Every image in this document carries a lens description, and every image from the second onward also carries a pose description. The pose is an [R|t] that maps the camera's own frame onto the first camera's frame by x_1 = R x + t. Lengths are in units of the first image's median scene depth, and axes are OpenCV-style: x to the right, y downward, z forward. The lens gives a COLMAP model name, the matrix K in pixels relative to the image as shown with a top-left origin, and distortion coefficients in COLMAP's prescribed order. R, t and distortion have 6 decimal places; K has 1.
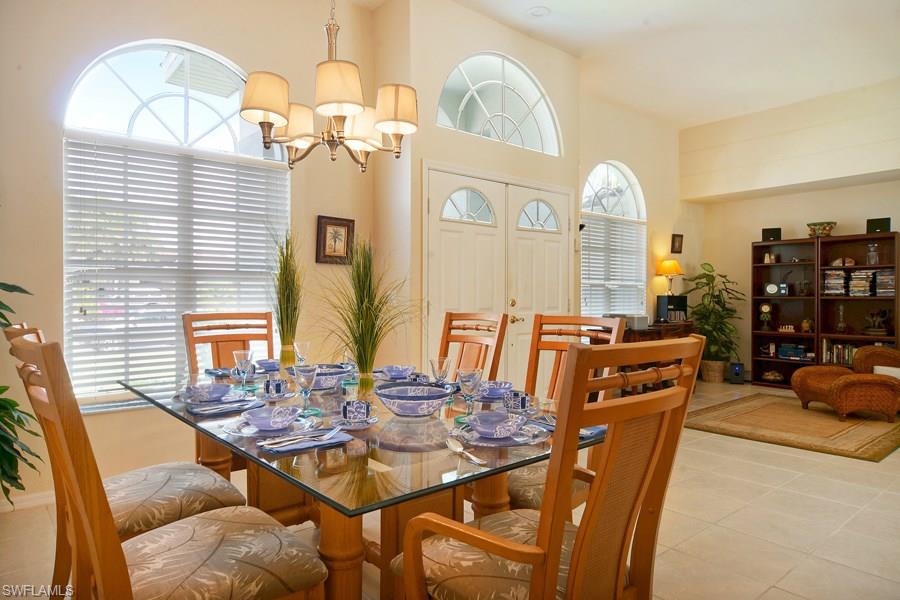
lens RADIAL K [[557.4, 0, 450.0], [0, 557.4, 300.0], [0, 0, 1]] dist [0.007485, 0.004271]
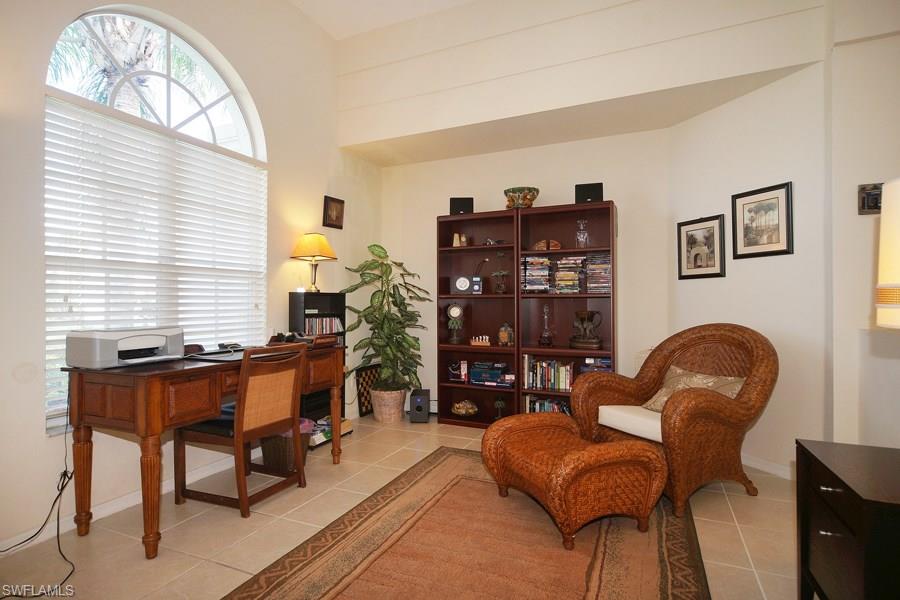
lens RADIAL K [[455.0, 0, 450.0], [0, 455.0, 300.0], [0, 0, 1]] dist [-0.000296, -0.000002]
pose [[0.900911, -0.001881, 0.433999, 0.318378], [0.006224, 0.999944, -0.008585, 0.005243], [-0.433958, 0.010435, 0.900872, 0.499962]]
